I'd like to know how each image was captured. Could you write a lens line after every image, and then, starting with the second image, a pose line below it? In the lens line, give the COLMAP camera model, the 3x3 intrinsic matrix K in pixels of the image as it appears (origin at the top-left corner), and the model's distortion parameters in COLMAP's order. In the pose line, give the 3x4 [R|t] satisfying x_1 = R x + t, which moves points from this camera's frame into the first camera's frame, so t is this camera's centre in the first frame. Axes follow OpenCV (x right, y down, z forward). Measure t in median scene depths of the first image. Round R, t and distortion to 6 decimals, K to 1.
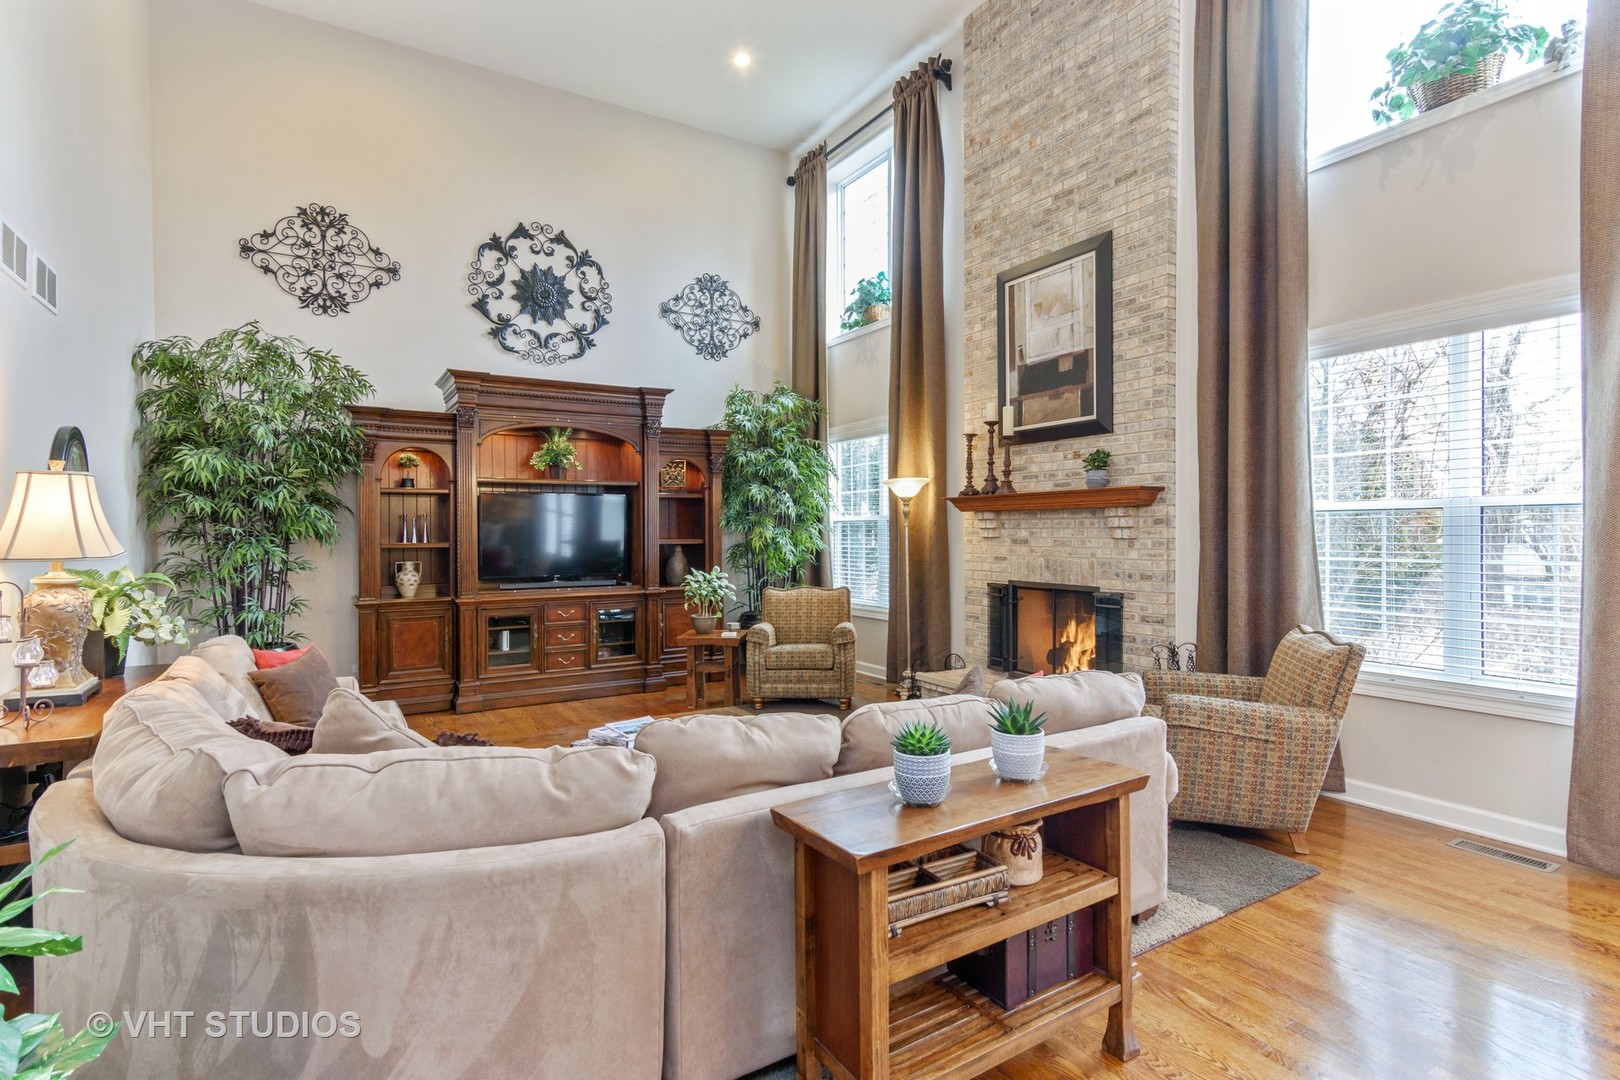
lens RADIAL K [[789.3, 0, 800.9], [0, 789.3, 532.3], [0, 0, 1]] dist [0.011644, 0.001926]
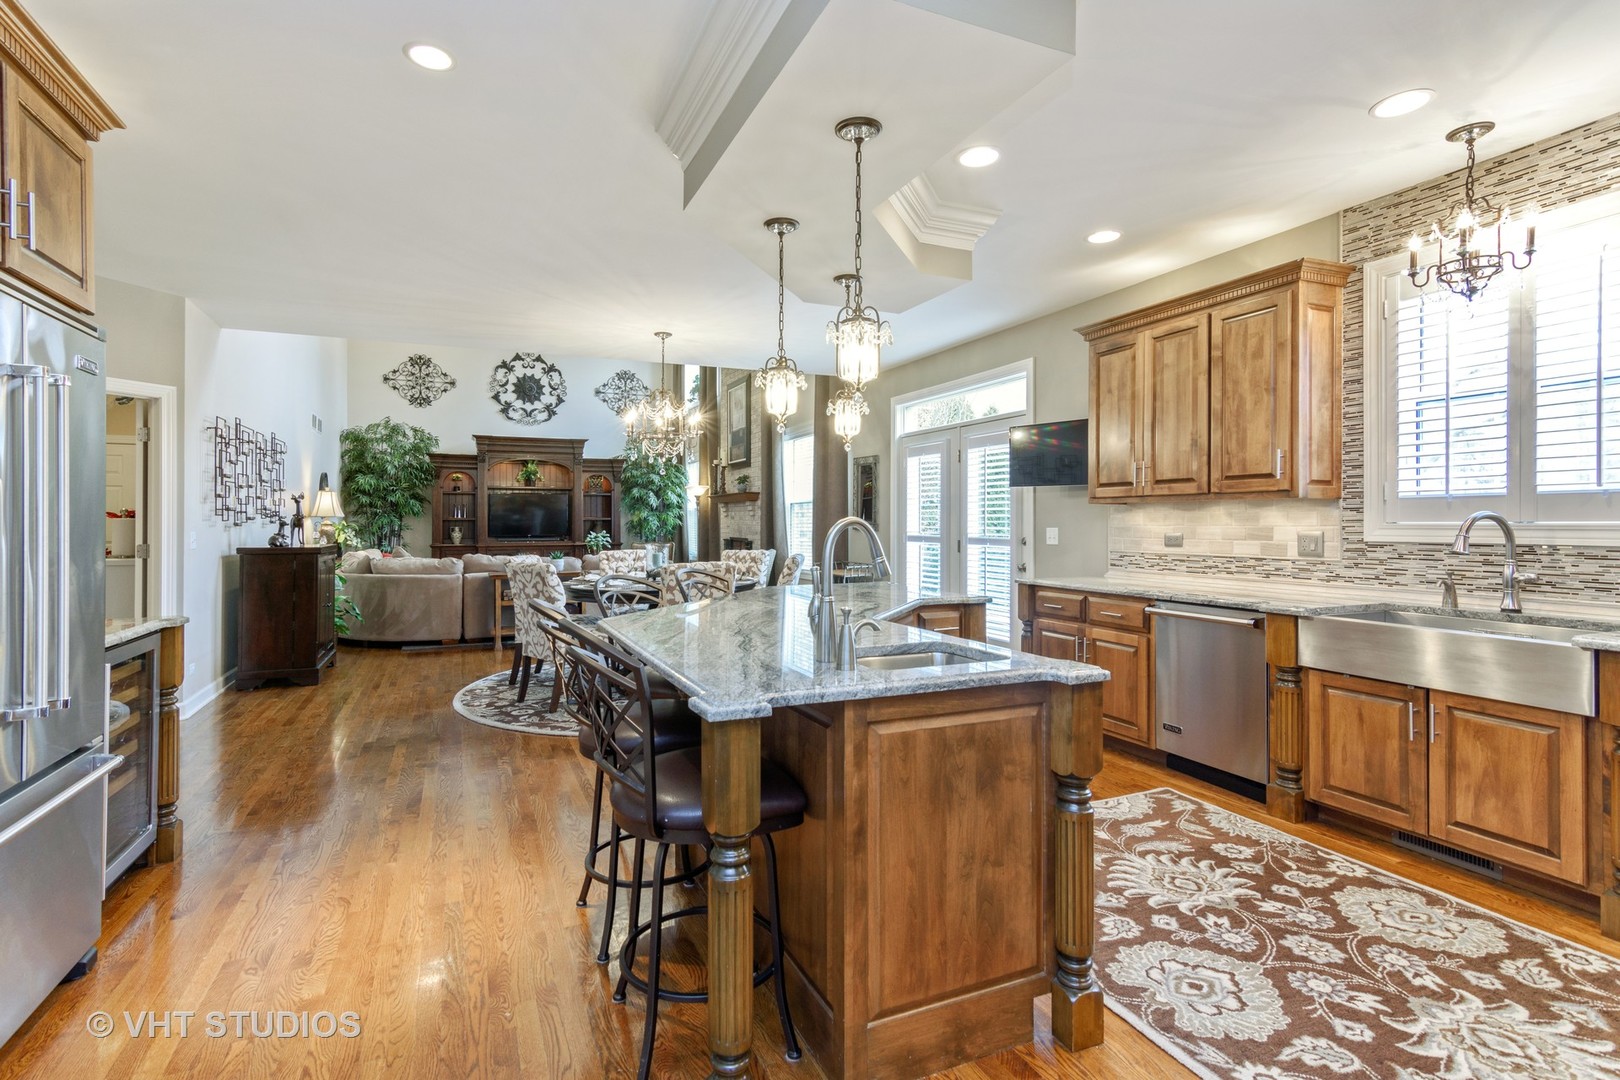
lens RADIAL K [[789.3, 0, 791.7], [0, 789.3, 517.1], [0, 0, 1]] dist [0.011644, 0.001926]
pose [[0.988792, 0.005238, -0.149206, 0.738170], [-0.006573, 0.999943, -0.008455, 0.025038], [0.149154, 0.009341, 0.988770, -0.988900]]
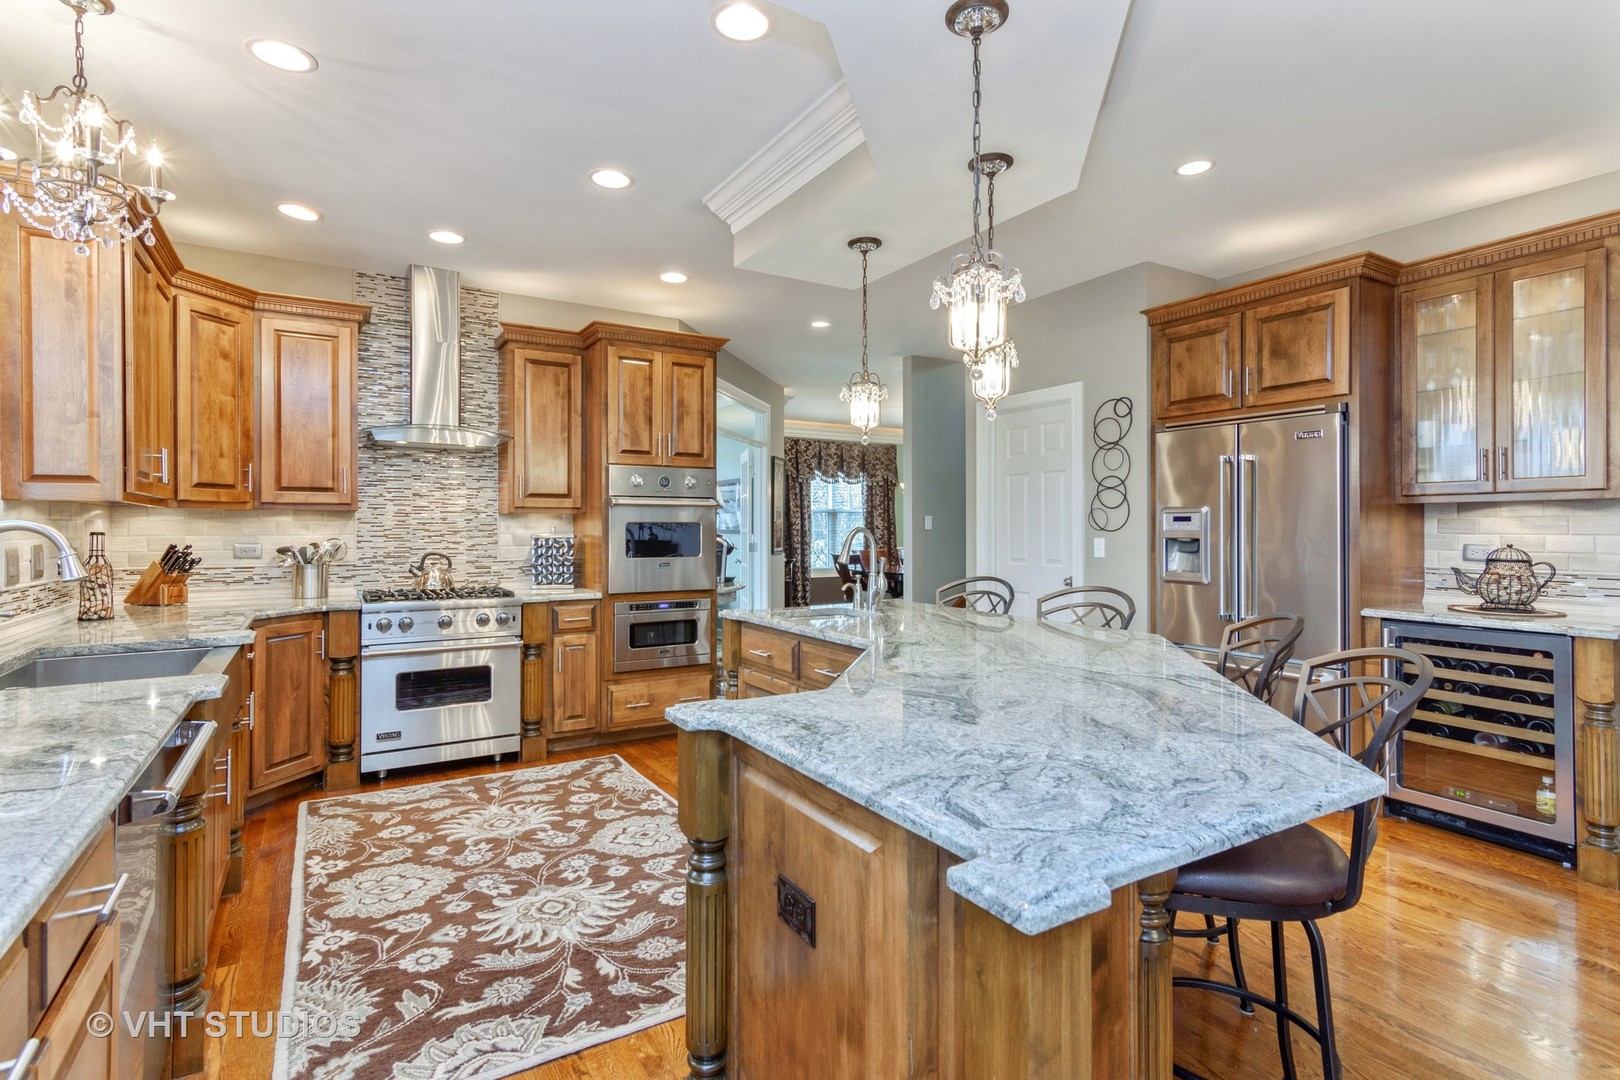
lens RADIAL K [[789.3, 0, 800.4], [0, 789.3, 530.4], [0, 0, 1]] dist [0.011644, 0.001926]
pose [[-0.999937, 0.009174, 0.006456, 0.753206], [0.009233, 0.999915, 0.009202, 0.017804], [-0.006371, 0.009261, -0.999937, -0.017268]]
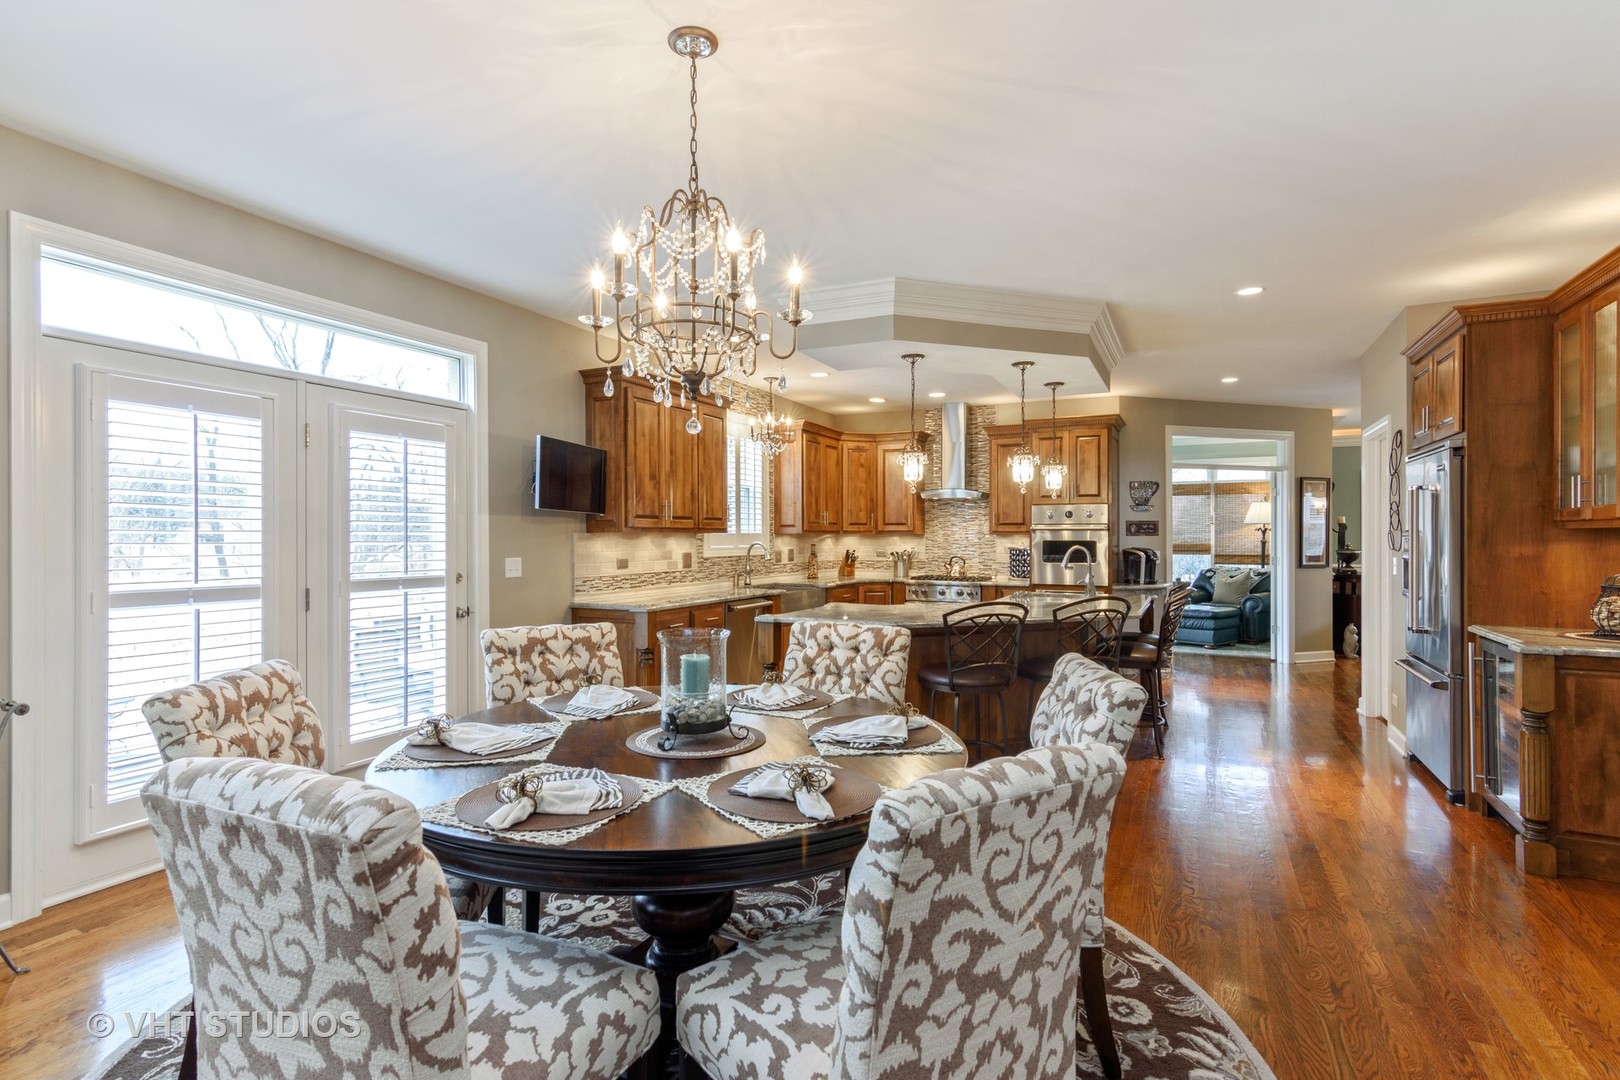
lens RADIAL K [[789.3, 0, 804.2], [0, 789.3, 539.4], [0, 0, 1]] dist [0.011644, 0.001926]
pose [[-0.535451, 0.004470, 0.844555, 0.049228], [0.007384, 0.999973, -0.000611, 0.011537], [-0.844534, 0.005909, -0.535469, 0.205625]]
